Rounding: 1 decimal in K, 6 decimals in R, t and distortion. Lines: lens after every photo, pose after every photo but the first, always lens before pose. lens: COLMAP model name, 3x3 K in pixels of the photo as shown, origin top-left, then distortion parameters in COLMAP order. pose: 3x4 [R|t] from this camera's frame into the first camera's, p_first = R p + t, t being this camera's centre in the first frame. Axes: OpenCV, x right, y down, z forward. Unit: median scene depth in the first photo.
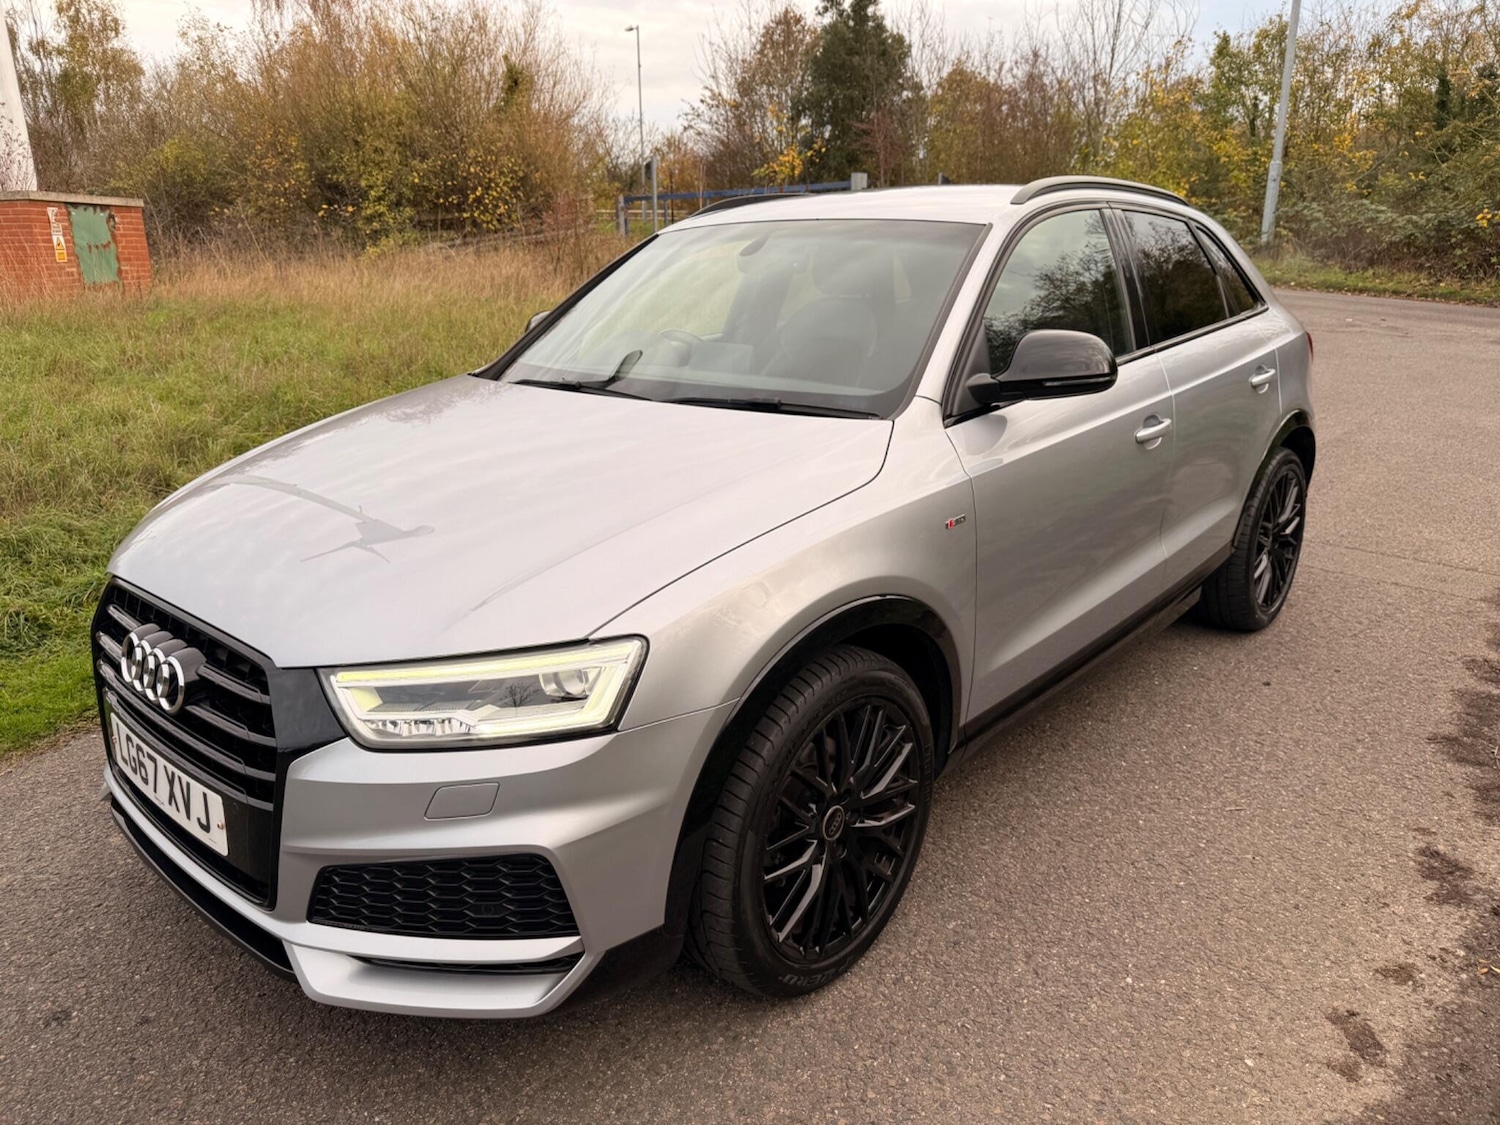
lens RADIAL K [[1067.7, 0, 742.8], [0, 1067.7, 565.3], [0, 0, 1]] dist [0.014794, -0.025058]
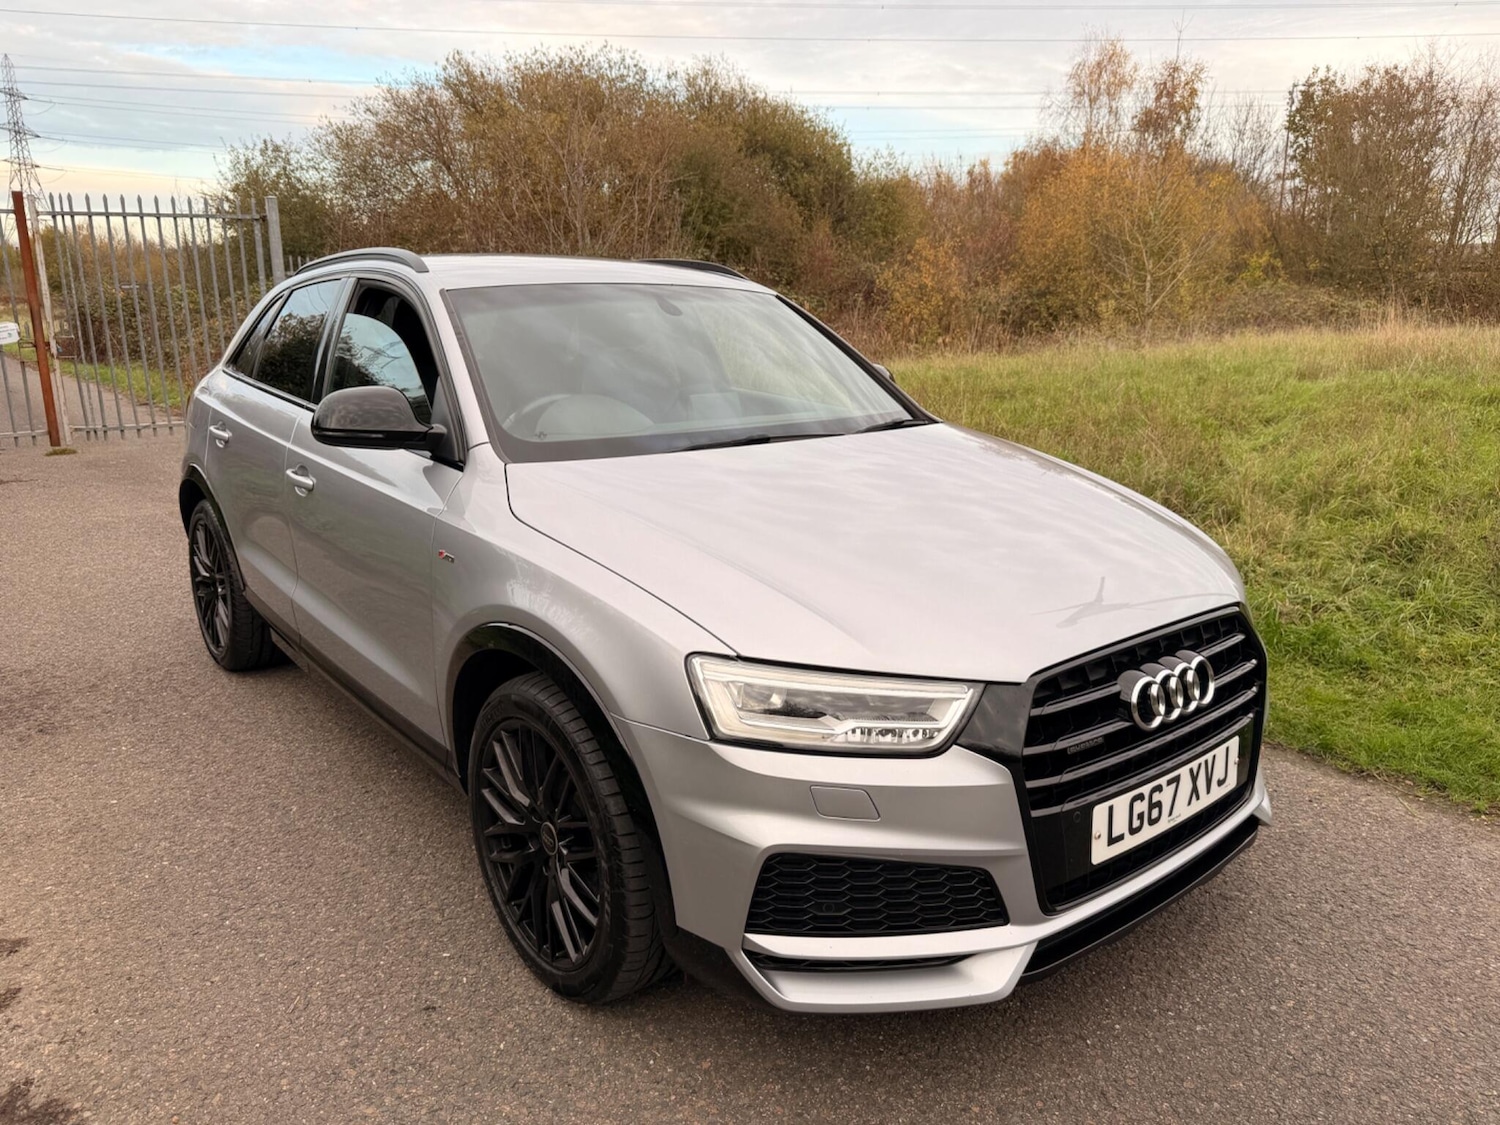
lens RADIAL K [[1067.7, 0, 754.6], [0, 1067.7, 557.7], [0, 0, 1]] dist [0.014794, -0.025058]
pose [[0.144722, -0.211114, 0.966689, -1.022181], [0.280042, 0.945768, 0.164620, -0.201464], [-0.949016, 0.246889, 0.195994, 0.734199]]
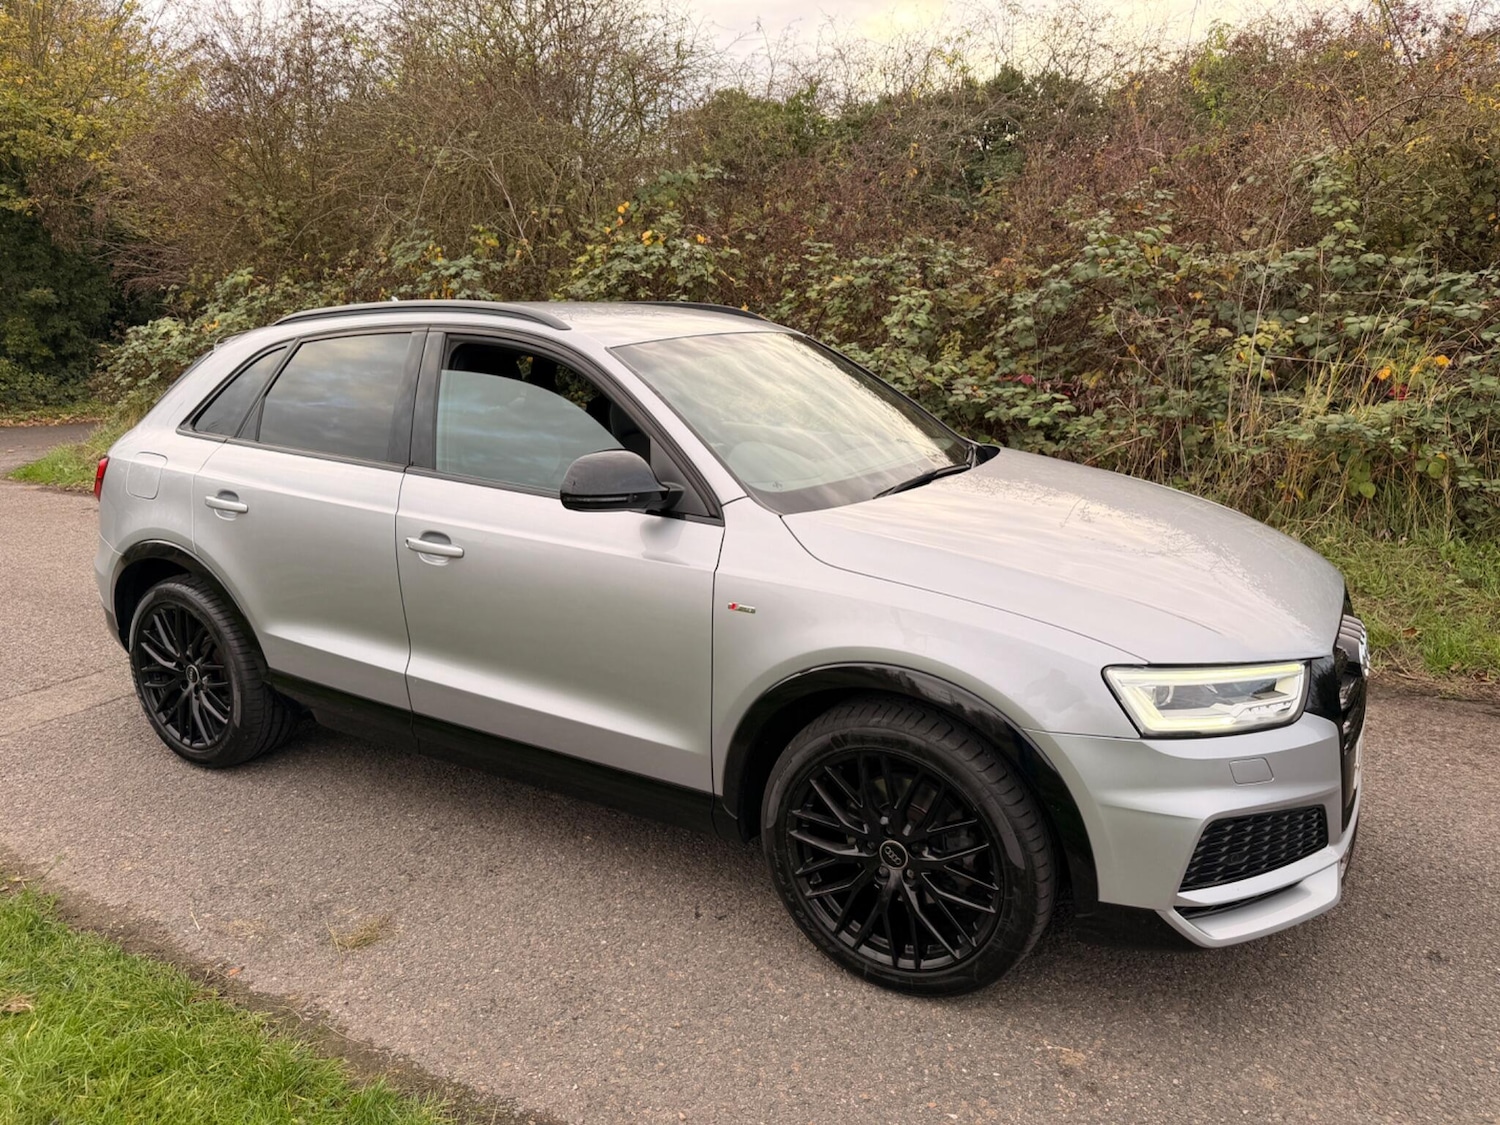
lens RADIAL K [[1067.7, 0, 763.7], [0, 1067.7, 557.2], [0, 0, 1]] dist [0.014794, -0.025058]
pose [[-0.209673, -0.200351, 0.957025, -1.070455], [0.298049, 0.919104, 0.257711, -0.378630], [-0.931238, 0.339275, -0.132997, 1.183837]]
